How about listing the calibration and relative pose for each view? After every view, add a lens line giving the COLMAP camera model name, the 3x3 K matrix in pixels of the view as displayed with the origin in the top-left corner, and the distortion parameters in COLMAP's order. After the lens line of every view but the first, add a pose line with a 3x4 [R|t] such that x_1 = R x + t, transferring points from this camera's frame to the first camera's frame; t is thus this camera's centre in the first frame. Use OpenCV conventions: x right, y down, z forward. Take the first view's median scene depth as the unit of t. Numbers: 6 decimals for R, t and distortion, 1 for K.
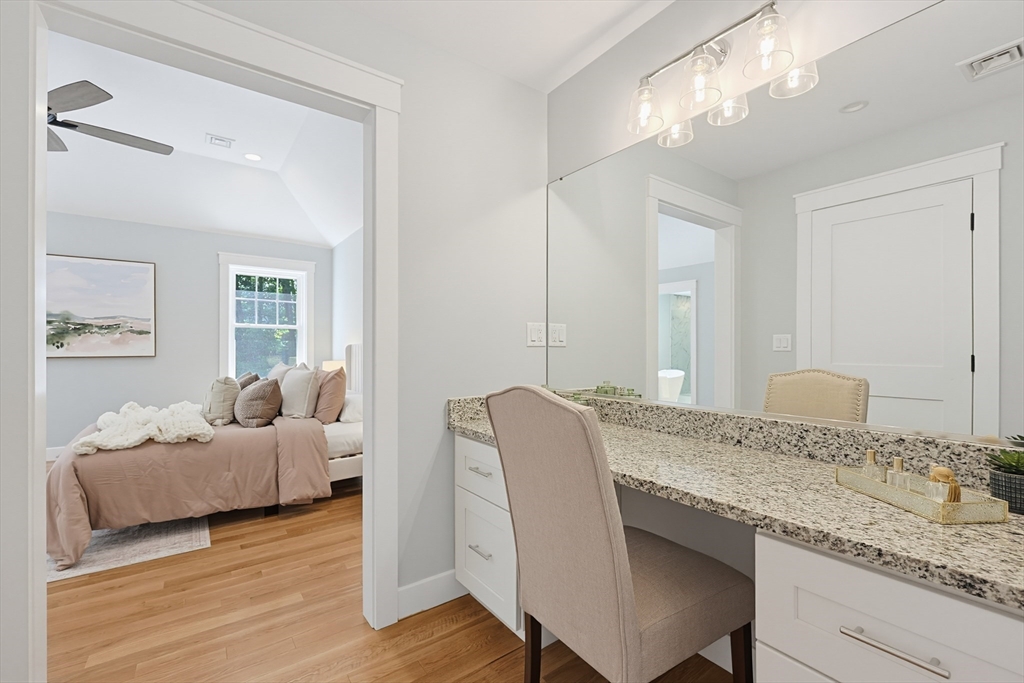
lens RADIAL K [[439.2, 0, 513.2], [0, 439.2, 347.2], [0, 0, 1]] dist [-0.003444, -0.000324]
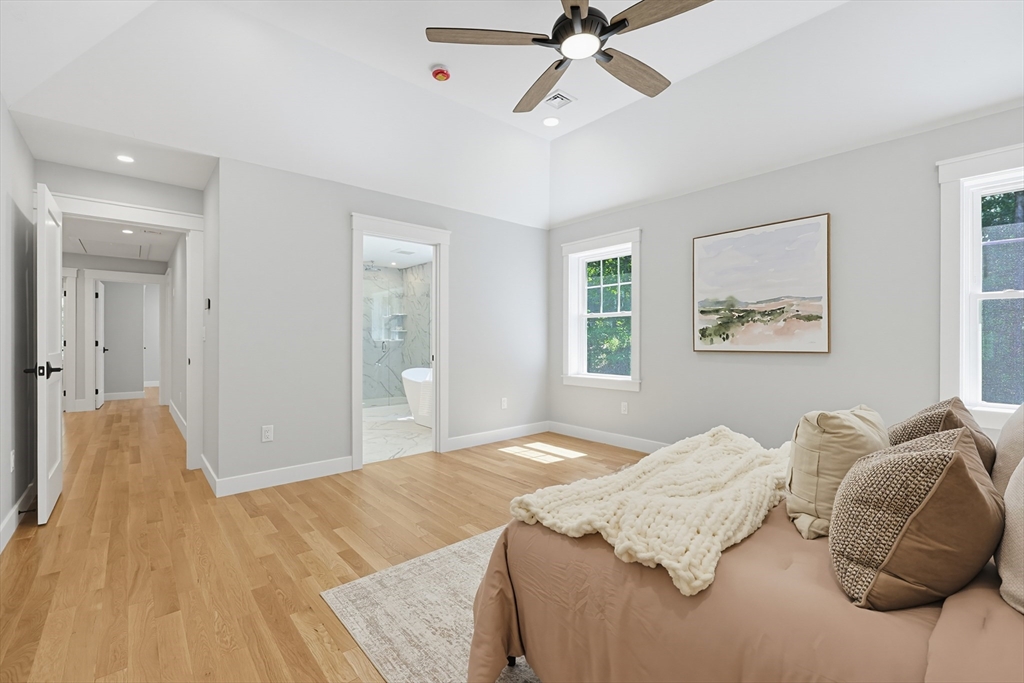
lens RADIAL K [[439.2, 0, 512.7], [0, 439.2, 339.2], [0, 0, 1]] dist [-0.003444, -0.000324]
pose [[0.081189, -0.000140, -0.996699, -0.207513], [0.002311, 0.999997, 0.000047, -0.001071], [0.996696, -0.002307, 0.081189, 0.503311]]
